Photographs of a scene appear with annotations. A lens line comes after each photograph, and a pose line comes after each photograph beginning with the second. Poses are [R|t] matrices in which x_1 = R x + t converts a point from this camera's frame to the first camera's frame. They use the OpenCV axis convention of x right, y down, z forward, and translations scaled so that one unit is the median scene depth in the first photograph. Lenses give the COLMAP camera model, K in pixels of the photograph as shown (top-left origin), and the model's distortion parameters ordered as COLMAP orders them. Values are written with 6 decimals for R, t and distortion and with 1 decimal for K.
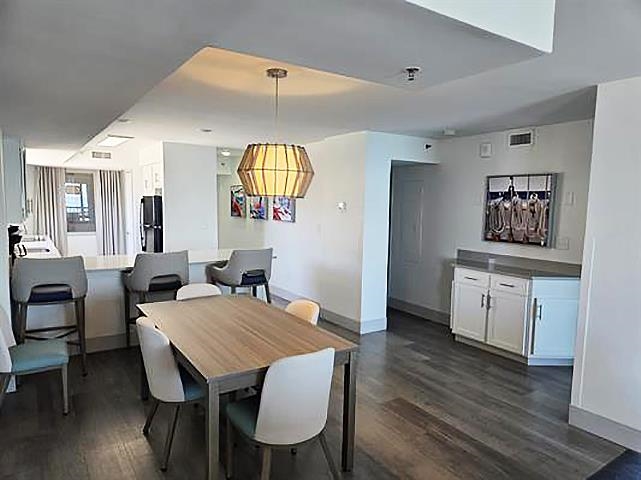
lens RADIAL K [[424.0, 0, 320.5], [0, 424.0, 240.0], [0, 0, 1]] dist [0.029548, -0.001862]
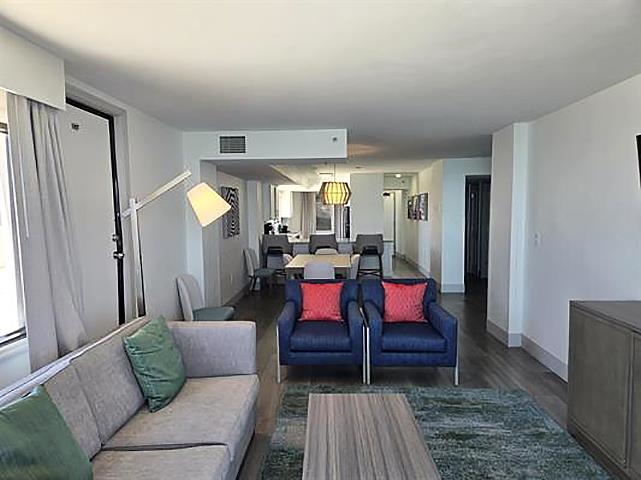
lens RADIAL K [[424.0, 0, 320.5], [0, 424.0, 240.0], [0, 0, 1]] dist [0.029548, -0.001862]
pose [[0.800135, 0.009027, -0.599753, 0.729916], [-0.022238, 0.999646, -0.014623, 0.074562], [0.599408, 0.025037, 0.800052, -0.528598]]
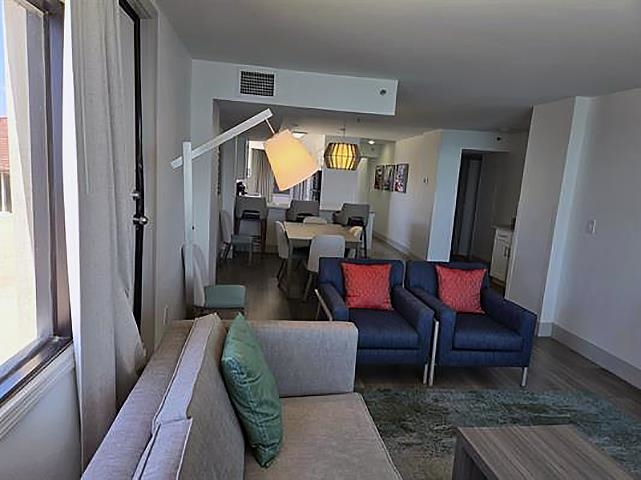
lens RADIAL K [[424.0, 0, 320.5], [0, 424.0, 240.0], [0, 0, 1]] dist [0.029548, -0.001862]
pose [[0.893045, 0.105016, -0.437540, 0.441865], [-0.087034, 0.994335, 0.061013, 0.070761], [0.441469, -0.016407, 0.897126, -0.522295]]
